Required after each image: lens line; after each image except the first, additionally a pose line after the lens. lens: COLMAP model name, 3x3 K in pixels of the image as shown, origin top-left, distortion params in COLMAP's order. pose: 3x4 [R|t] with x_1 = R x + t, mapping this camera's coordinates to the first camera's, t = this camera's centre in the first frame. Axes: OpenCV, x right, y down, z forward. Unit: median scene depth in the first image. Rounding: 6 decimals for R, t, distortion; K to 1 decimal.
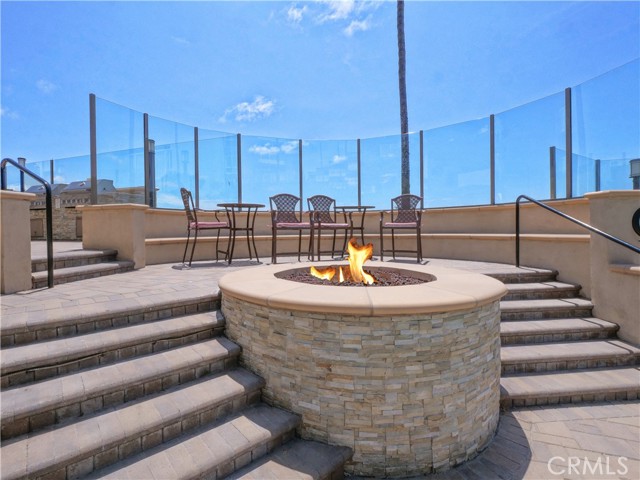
lens RADIAL K [[324.3, 0, 320.0], [0, 324.3, 240.0], [0, 0, 1]] dist [-0.002905, 0.000872]
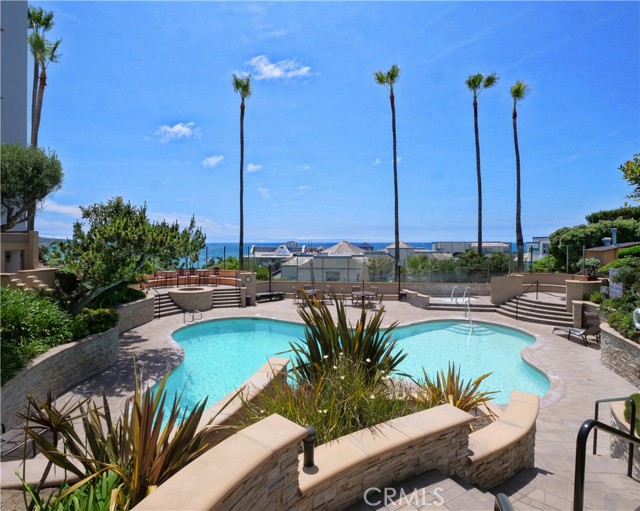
lens RADIAL K [[349.3, 0, 320.0], [0, 349.3, 255.5], [0, 0, 1]] dist [0.002561, 0.000198]
pose [[0.968740, 0.003949, 0.248045, 0.650751], [-0.004470, 0.999989, 0.001536, -0.443278], [-0.248036, -0.002597, 0.968747, -4.824419]]
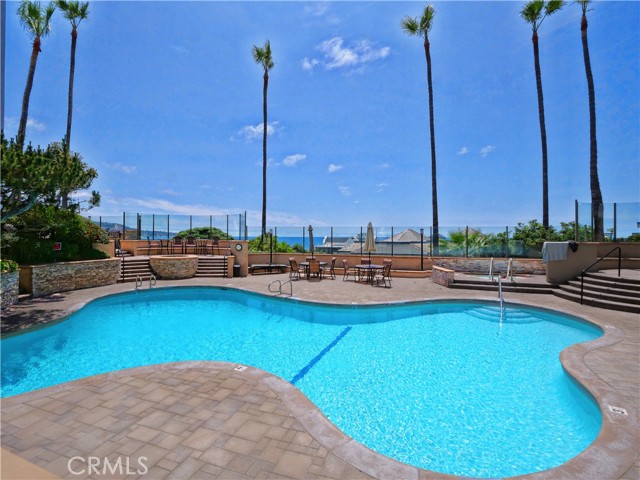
lens RADIAL K [[324.3, 0, 320.0], [0, 324.3, 240.0], [0, 0, 1]] dist [-0.002905, 0.000872]
pose [[0.999878, 0.010993, 0.011052, 2.076489], [-0.010723, 0.999651, -0.024142, -0.046796], [-0.011313, 0.024020, 0.999647, -3.750847]]
